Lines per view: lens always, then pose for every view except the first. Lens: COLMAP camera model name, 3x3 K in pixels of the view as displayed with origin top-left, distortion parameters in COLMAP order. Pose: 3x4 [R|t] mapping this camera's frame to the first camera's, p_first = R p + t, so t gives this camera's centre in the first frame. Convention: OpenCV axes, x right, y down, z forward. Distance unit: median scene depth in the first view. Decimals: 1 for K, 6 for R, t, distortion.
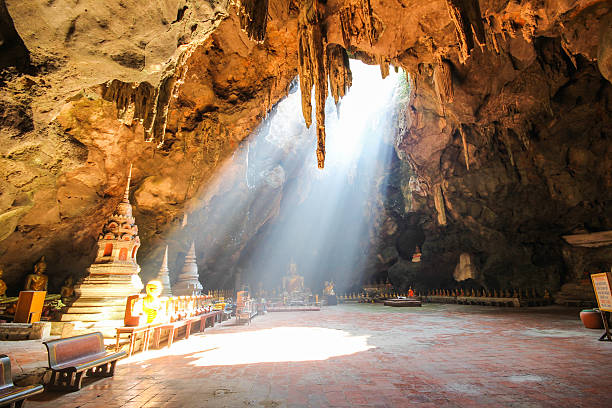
lens RADIAL K [[281.4, 0, 306.5], [0, 281.4, 208.5], [0, 0, 1]] dist [0.019980, -0.017894]
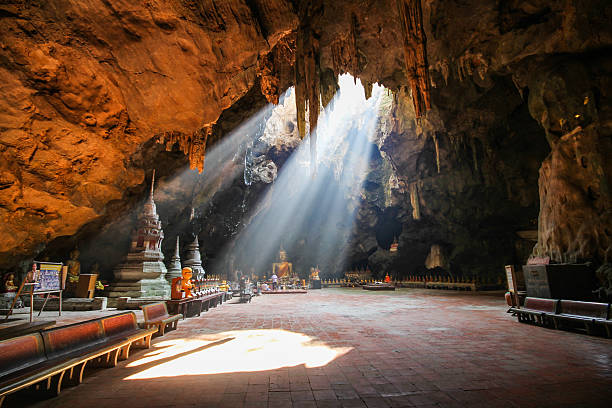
lens RADIAL K [[281.5, 0, 306.7], [0, 281.5, 209.6], [0, 0, 1]] dist [0.020090, -0.018090]
pose [[0.998480, 0.020626, 0.051117, -0.019439], [-0.023256, 0.998408, 0.051390, -0.036288], [-0.049975, -0.052500, 0.997370, -0.128773]]
